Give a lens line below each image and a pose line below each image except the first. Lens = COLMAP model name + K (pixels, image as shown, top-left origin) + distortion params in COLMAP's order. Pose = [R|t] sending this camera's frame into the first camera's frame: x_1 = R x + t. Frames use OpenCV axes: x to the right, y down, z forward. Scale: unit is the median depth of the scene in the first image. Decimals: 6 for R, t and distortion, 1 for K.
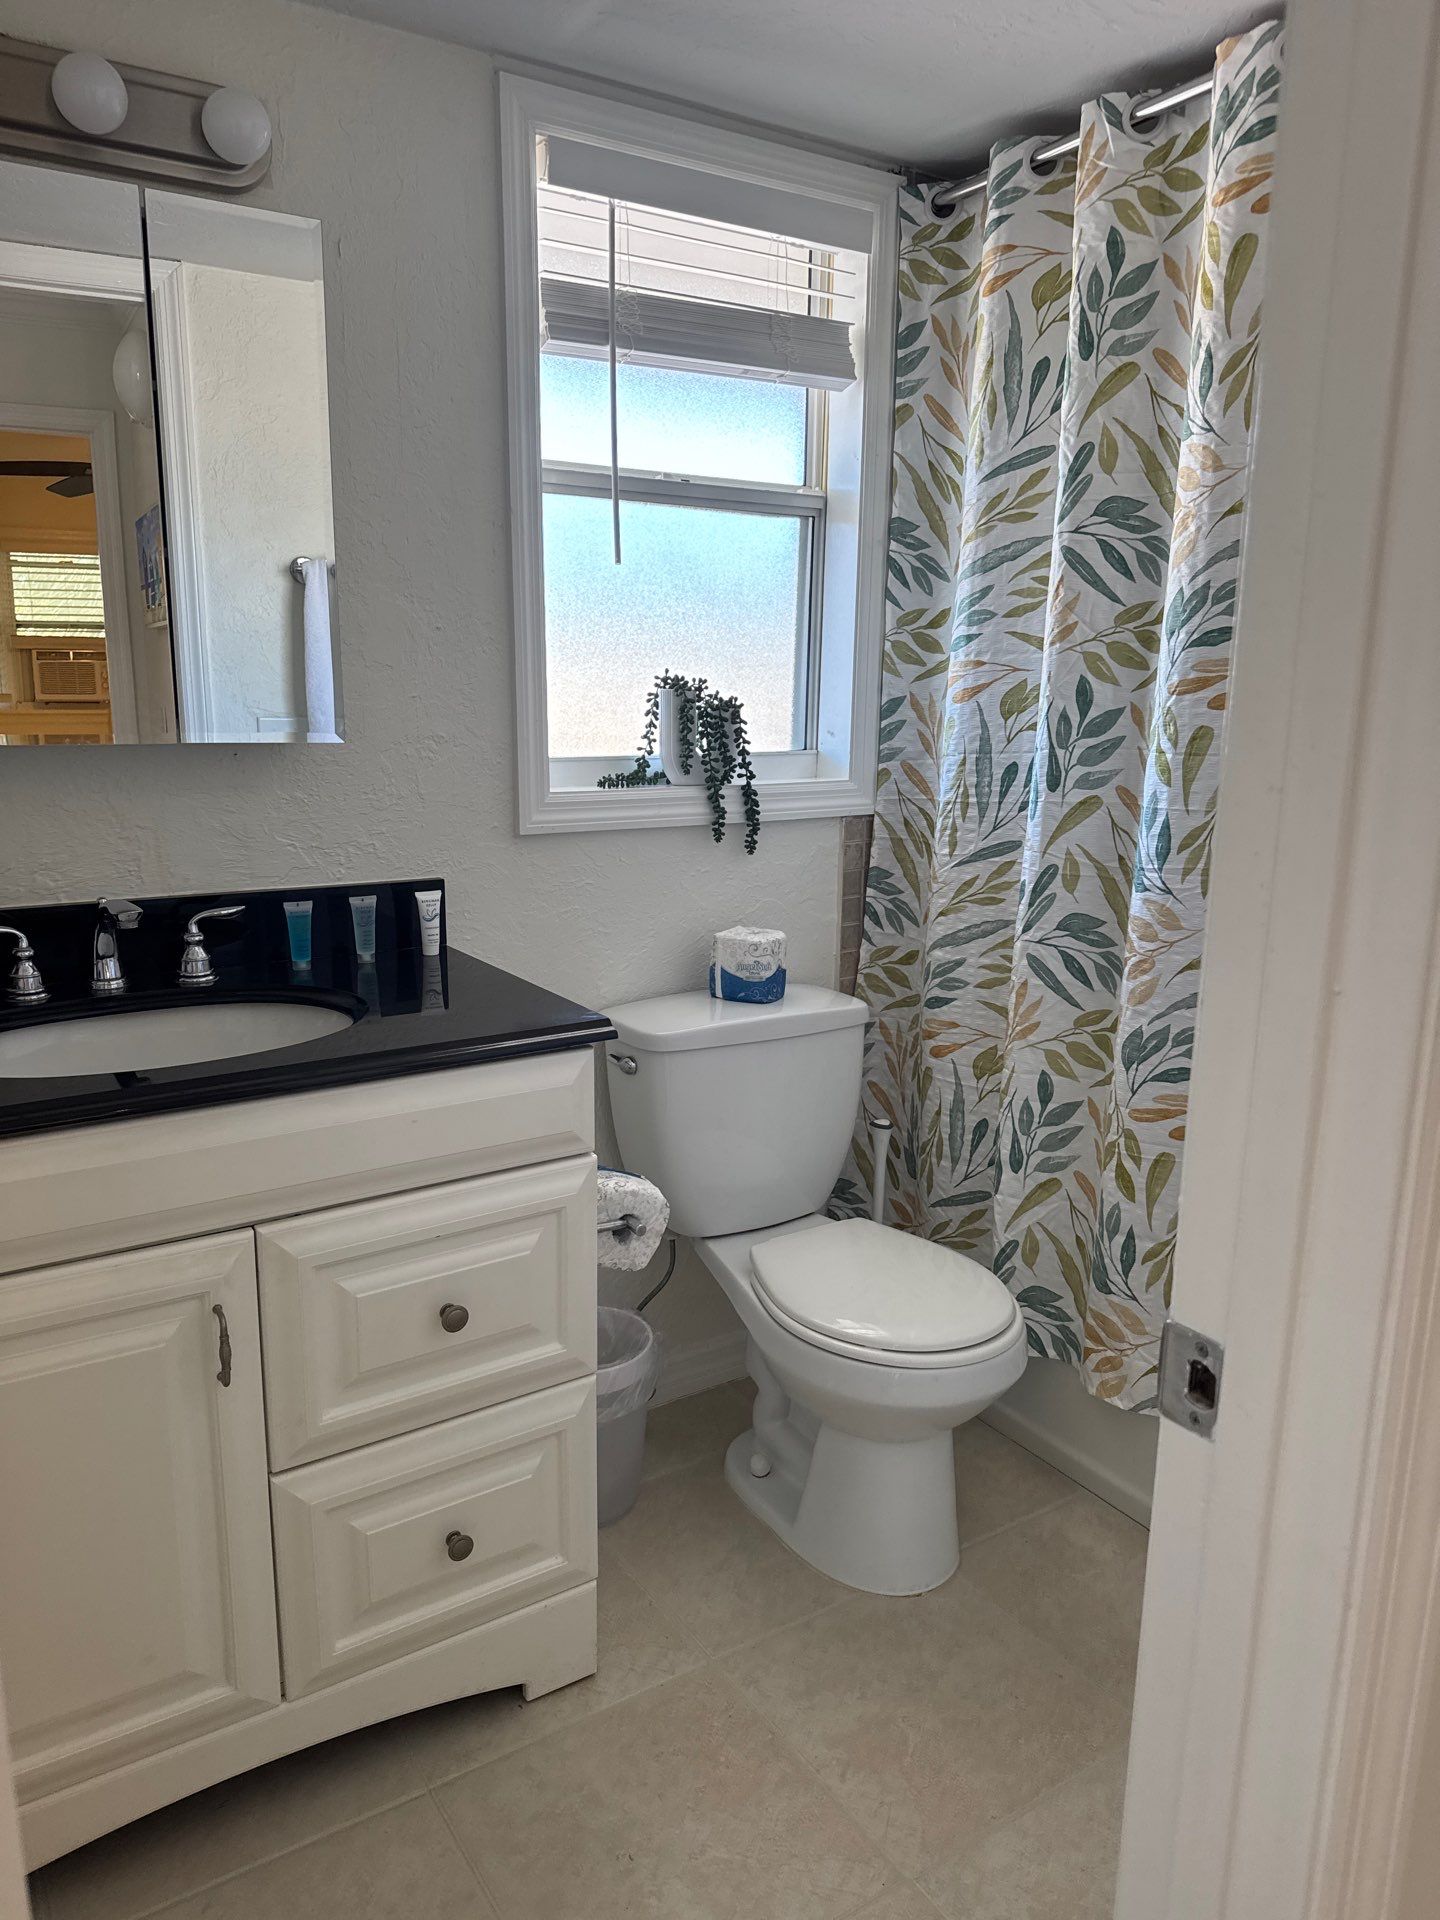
lens RADIAL K [[1345.9, 0, 716.6], [0, 1345.9, 961.2], [0, 0, 1]] dist [0.011016, -0.023809]
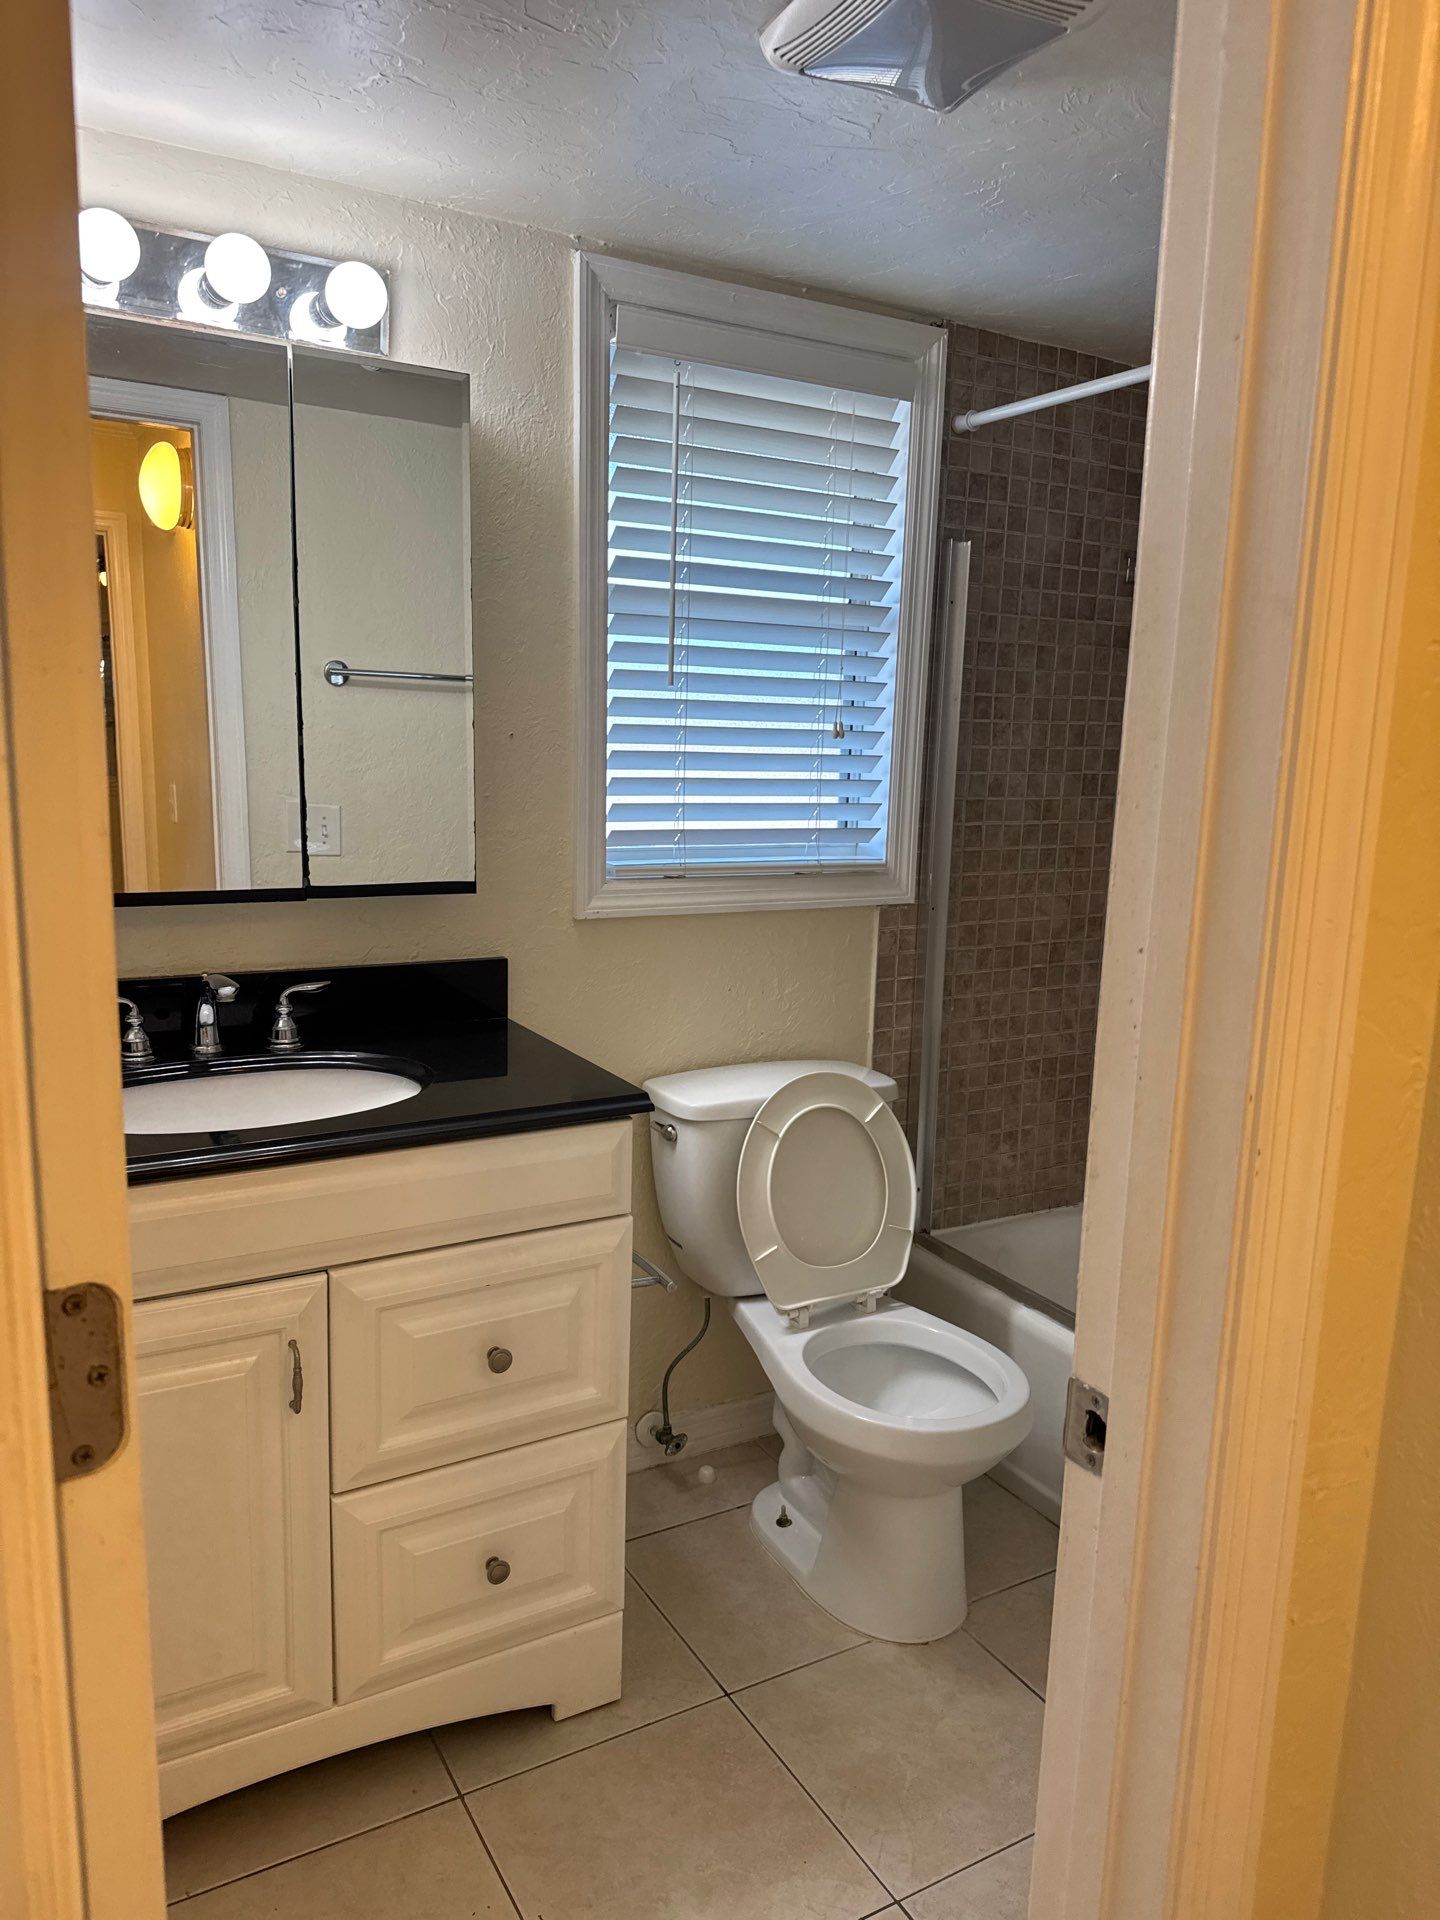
lens RADIAL K [[1345.9, 0, 725.3], [0, 1345.9, 962.5], [0, 0, 1]] dist [0.011016, -0.023809]
pose [[0.998827, 0.027247, -0.040026, 0.025514], [-0.028846, 0.998786, -0.039928, -0.023428], [0.038890, 0.041036, 0.998401, -0.112831]]
